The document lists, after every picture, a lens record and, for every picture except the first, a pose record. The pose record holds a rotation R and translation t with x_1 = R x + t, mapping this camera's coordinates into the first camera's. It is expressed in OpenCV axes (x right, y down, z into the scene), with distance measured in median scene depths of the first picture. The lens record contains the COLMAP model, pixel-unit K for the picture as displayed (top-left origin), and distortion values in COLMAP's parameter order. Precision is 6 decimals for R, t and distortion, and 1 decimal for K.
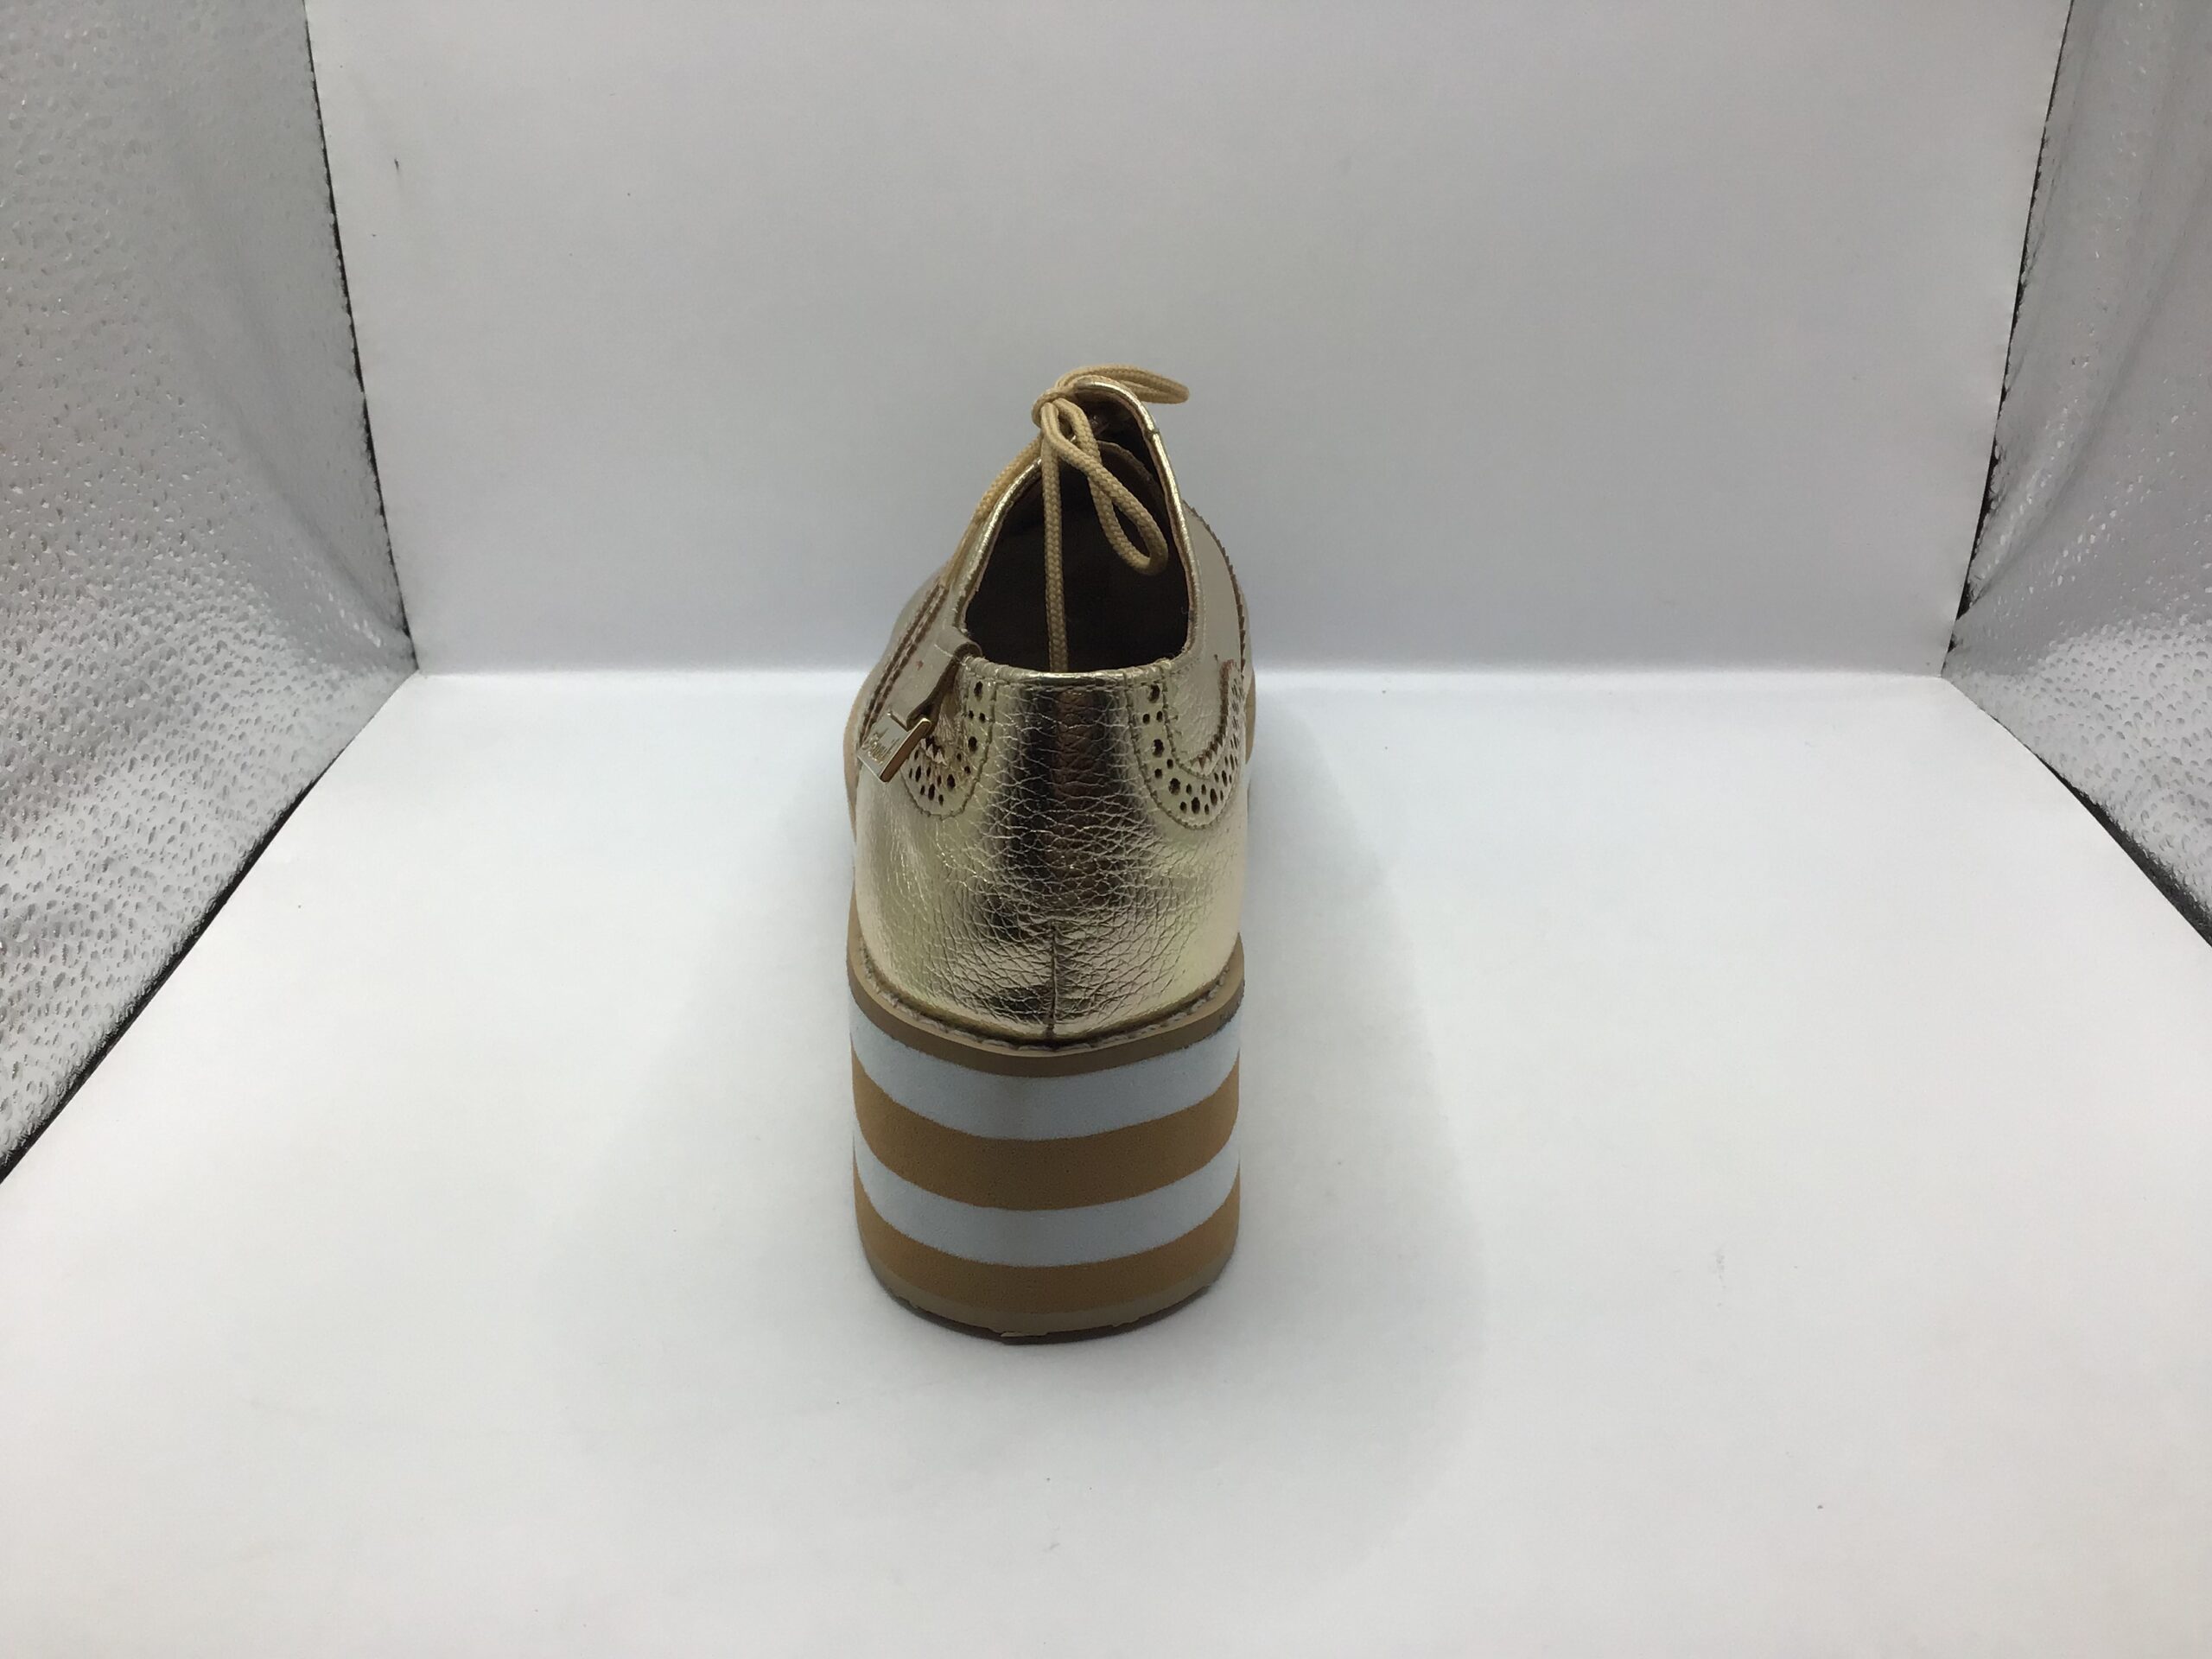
lens RADIAL K [[2095.9, 0, 1093.7], [0, 2095.9, 842.6], [0, 0, 1]] dist [-0.025406, 0.000000]
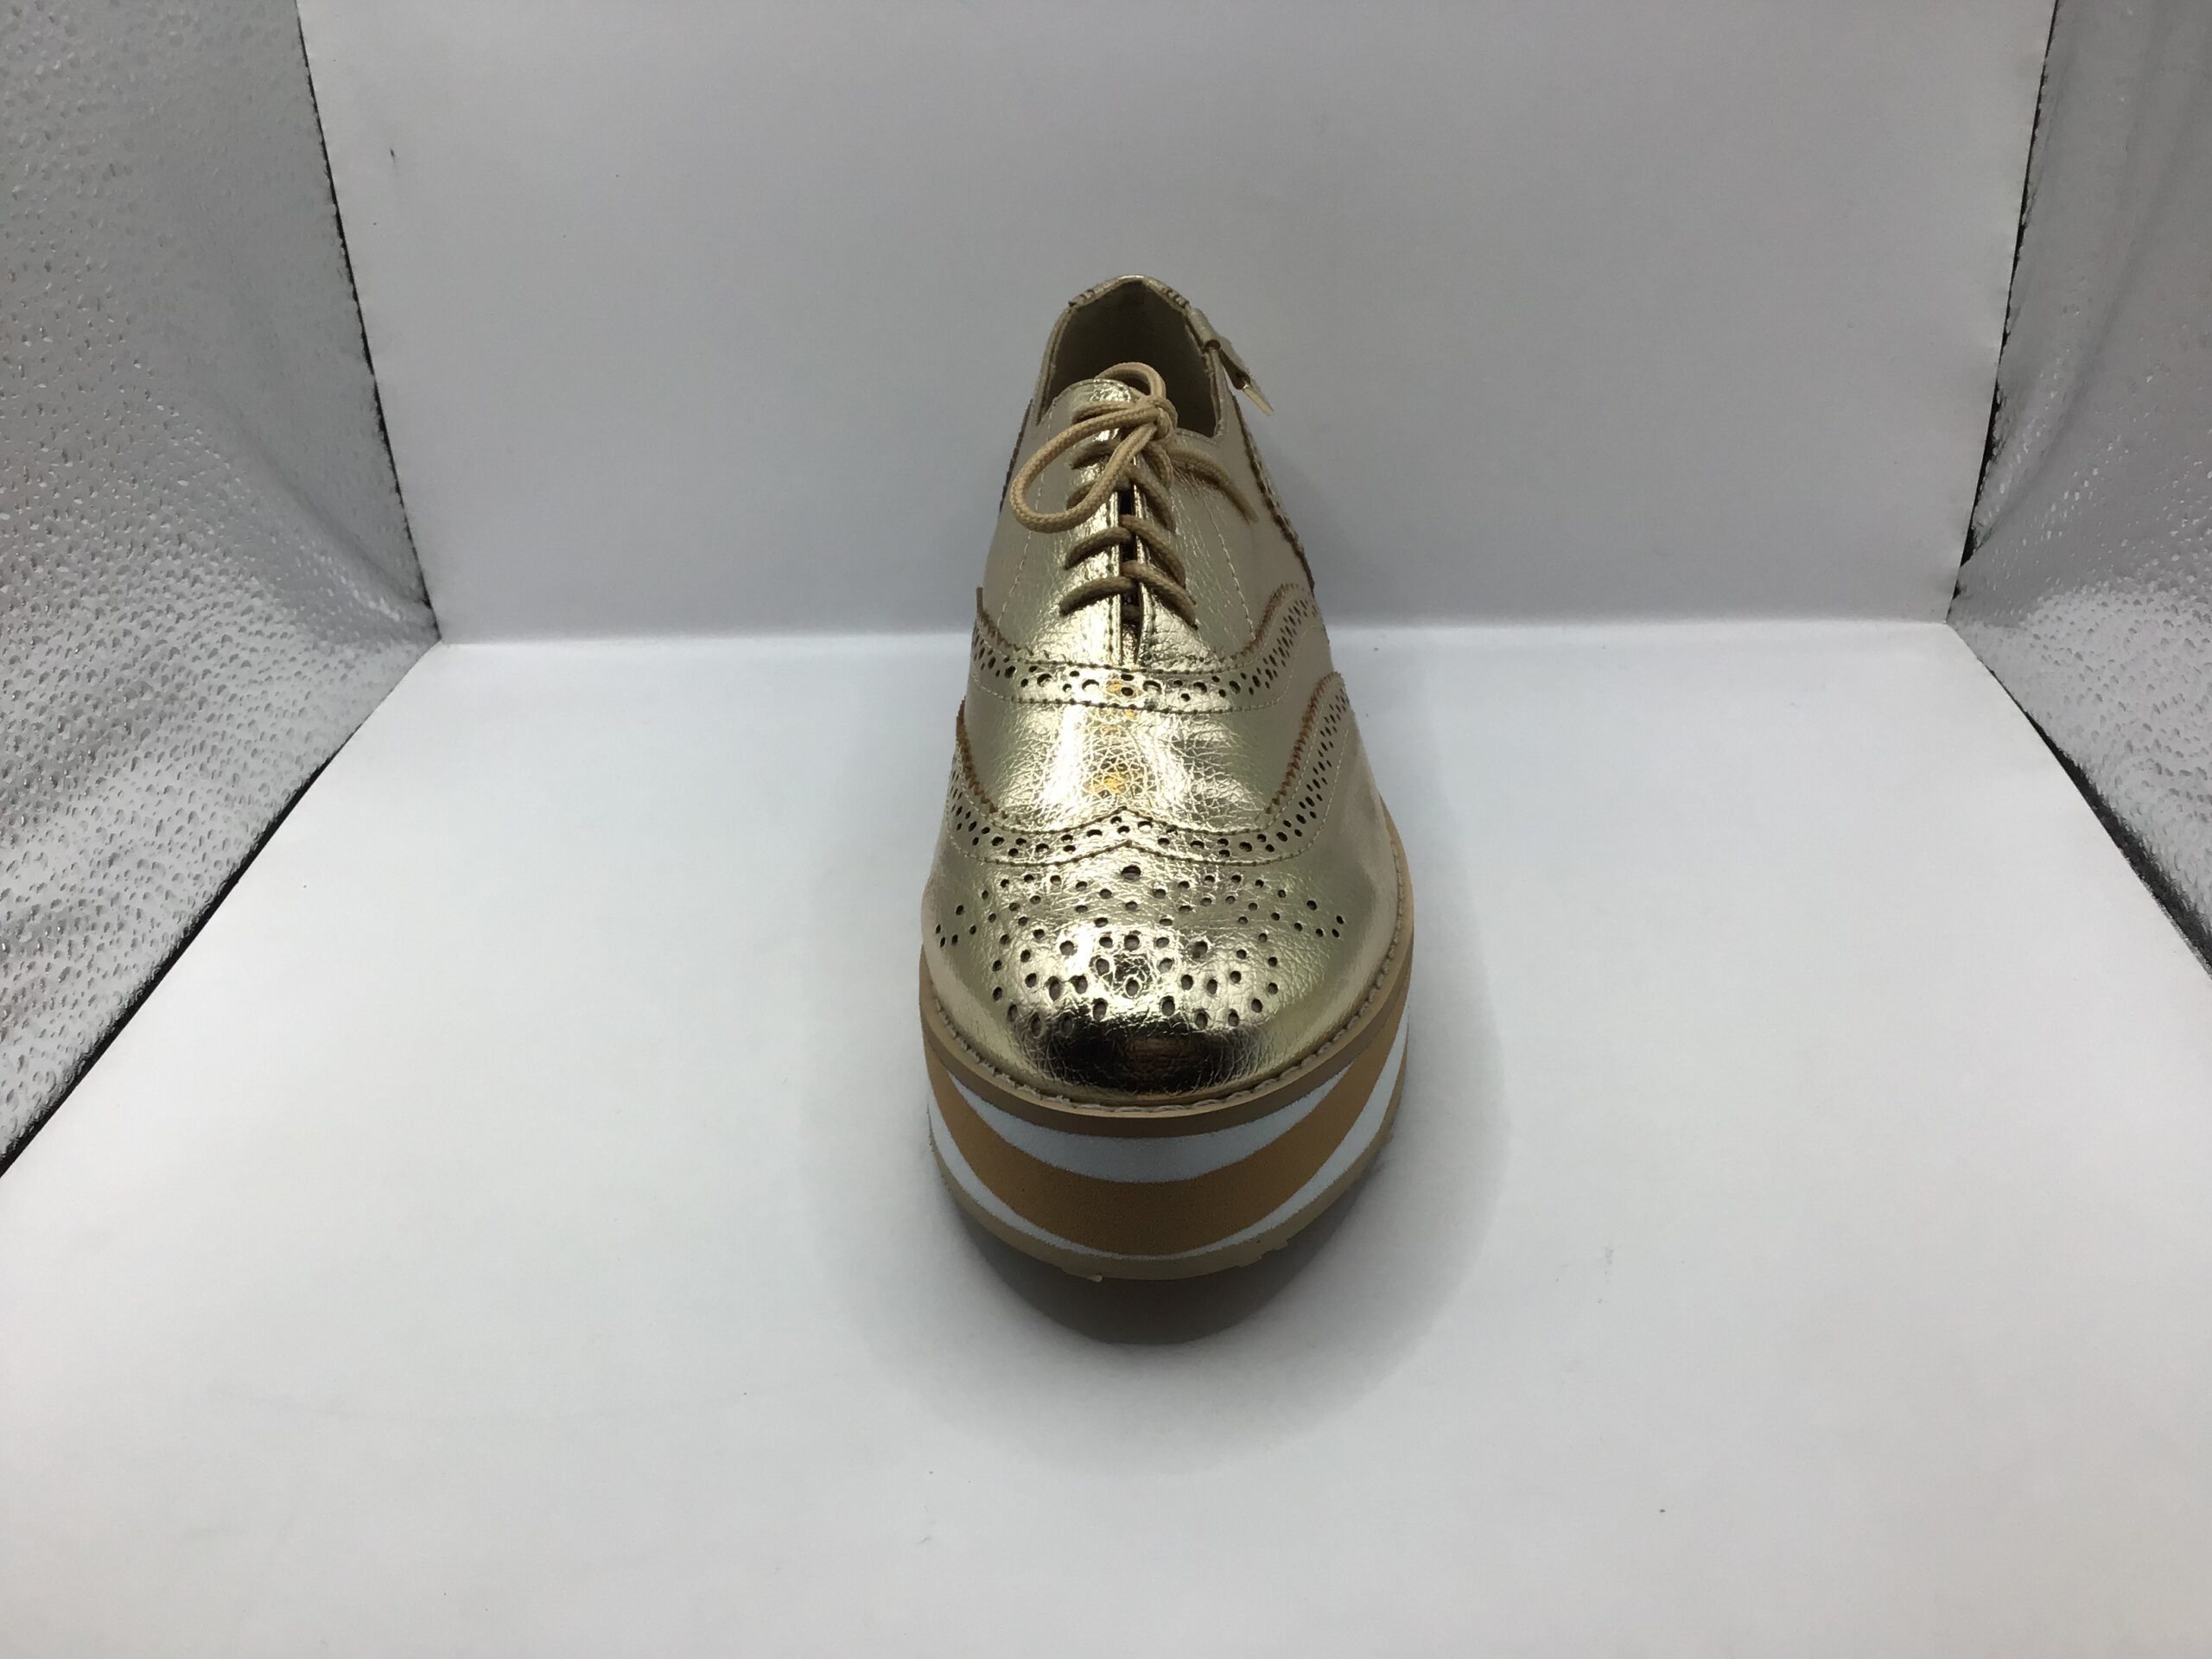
lens RADIAL K [[2095.9, 0, 1092.0], [0, 2095.9, 840.3], [0, 0, 1]] dist [-0.025406, 0.000000]
pose [[0.997591, -0.008687, -0.068828, 0.082543], [0.012621, 0.998299, 0.056925, -0.045347], [0.068216, -0.057657, 0.996003, -0.019318]]
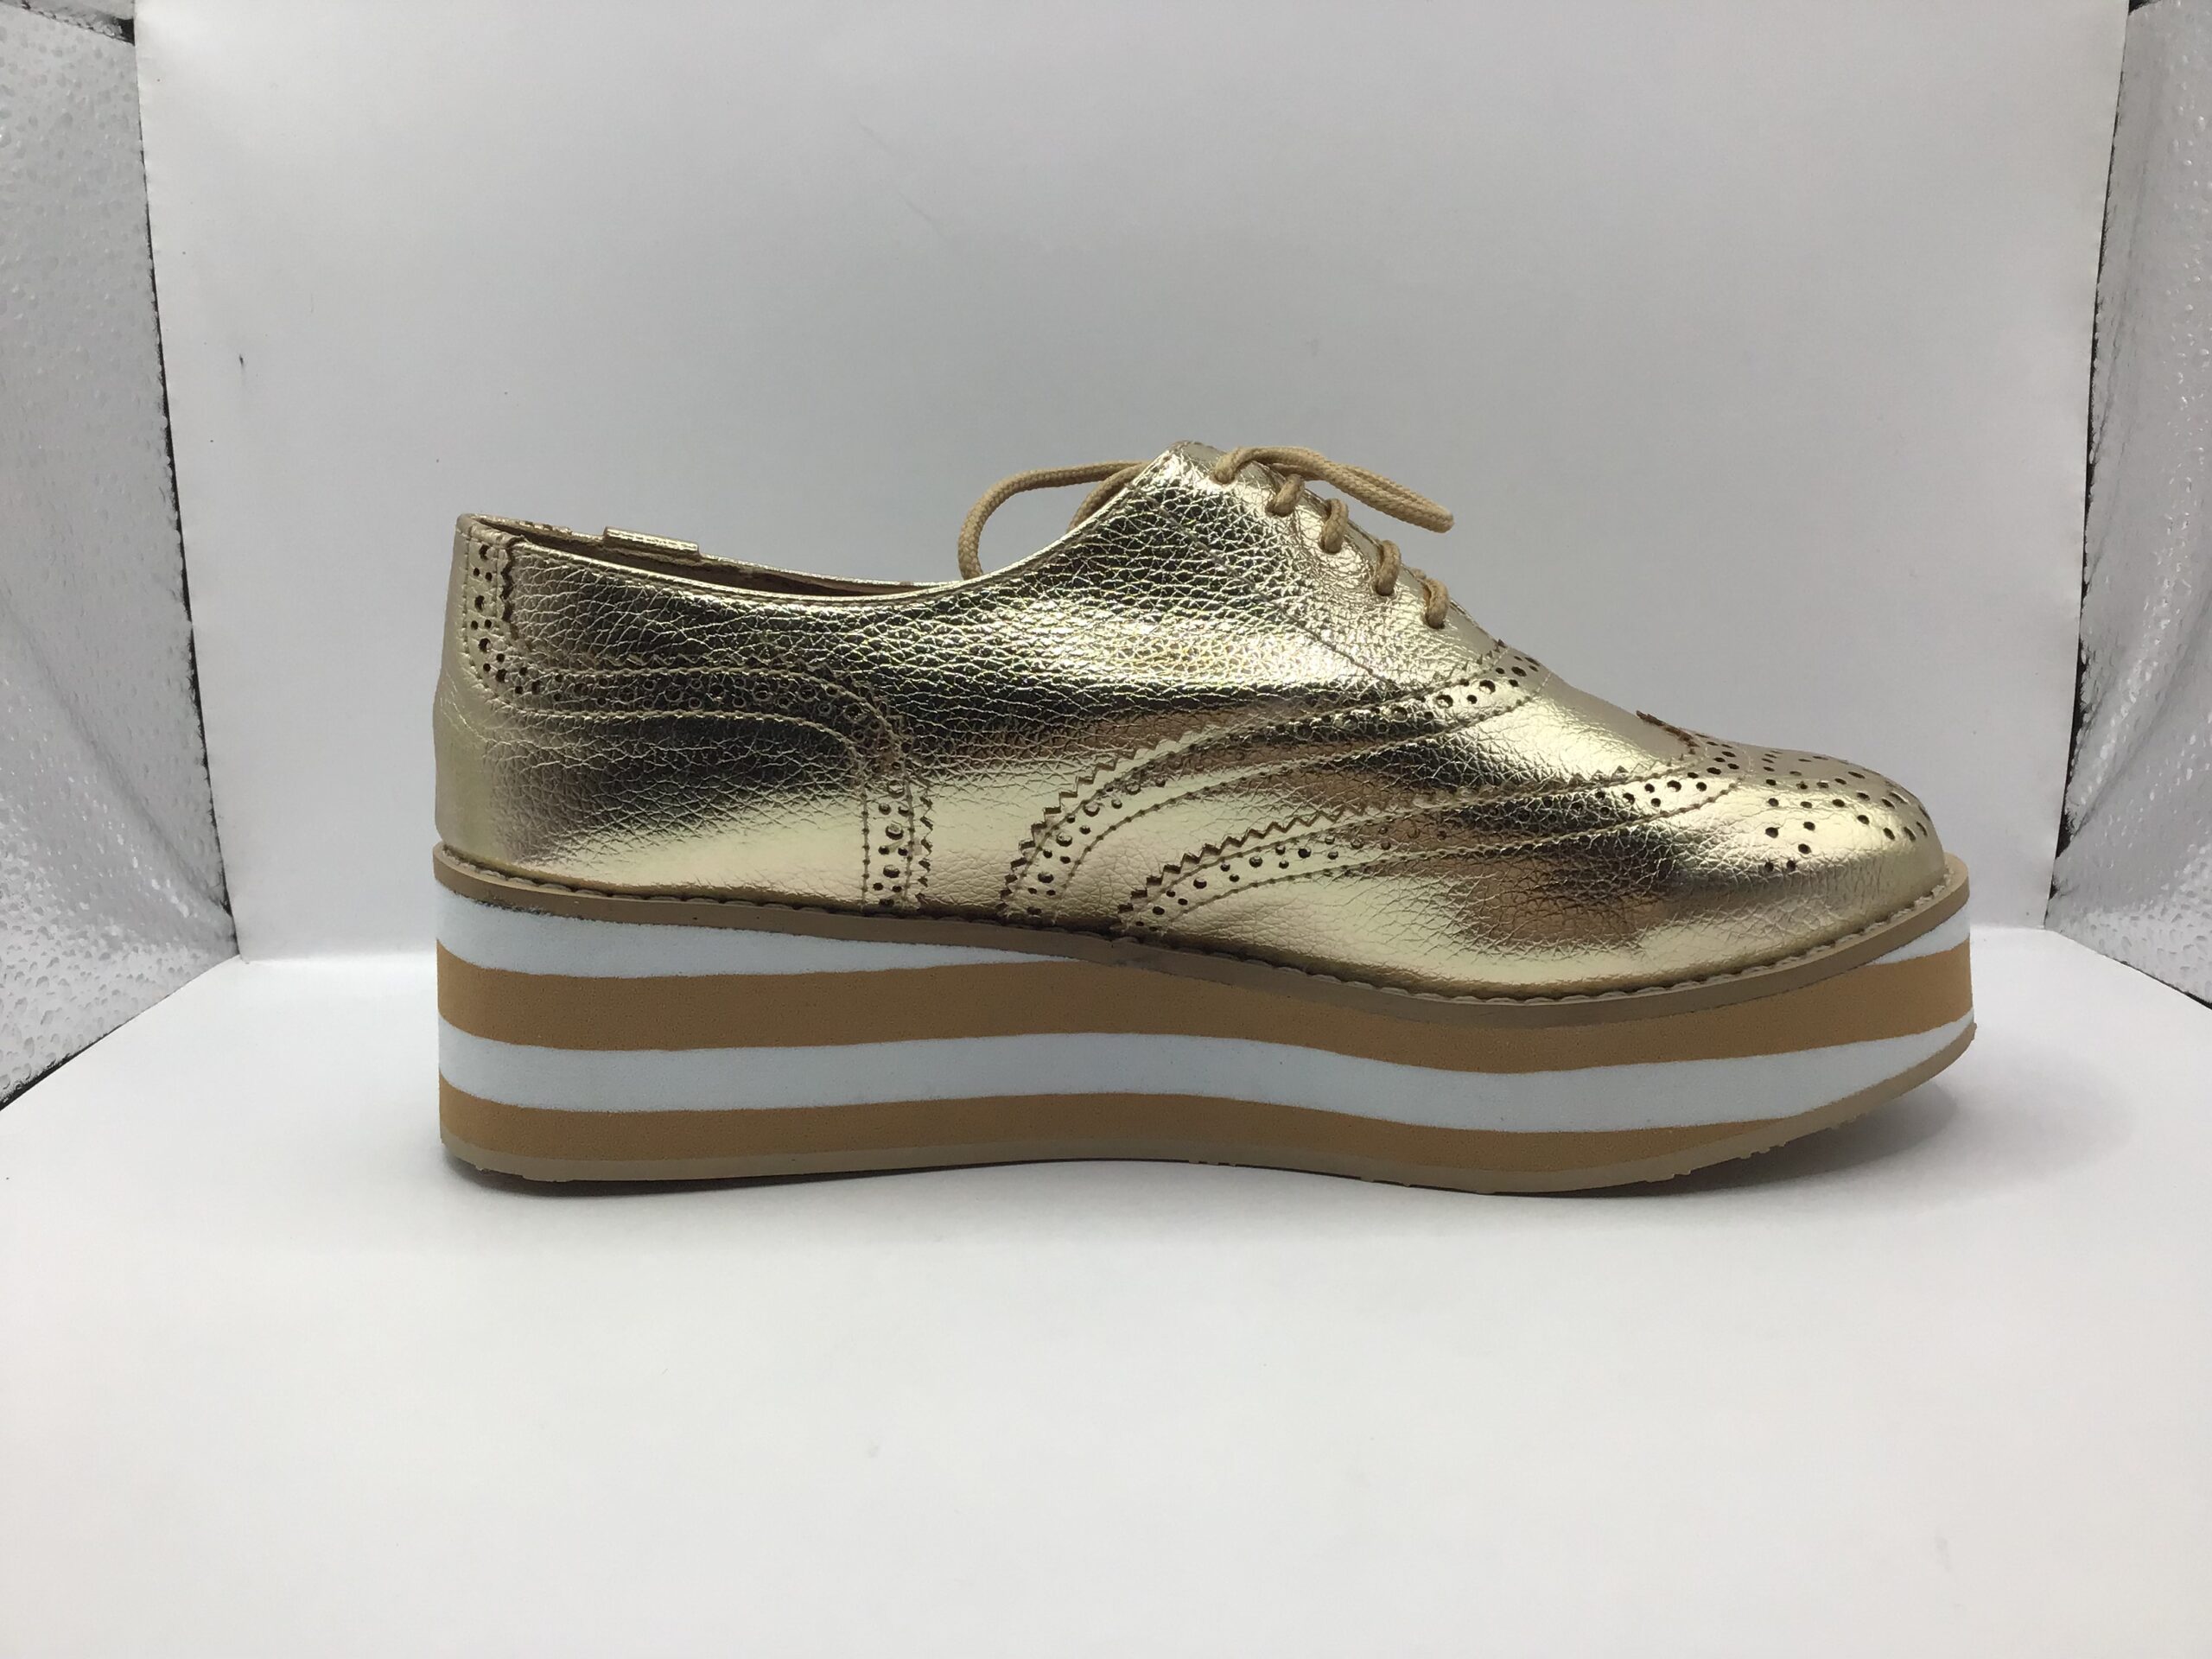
lens RADIAL K [[2095.9, 0, 1105.9], [0, 2095.9, 818.4], [0, 0, 1]] dist [-0.025406, 0.000000]
pose [[0.999740, -0.017275, 0.014863, 0.015380], [0.020402, 0.969045, -0.246041, 0.092189], [-0.010153, 0.246280, 0.969145, 0.203602]]
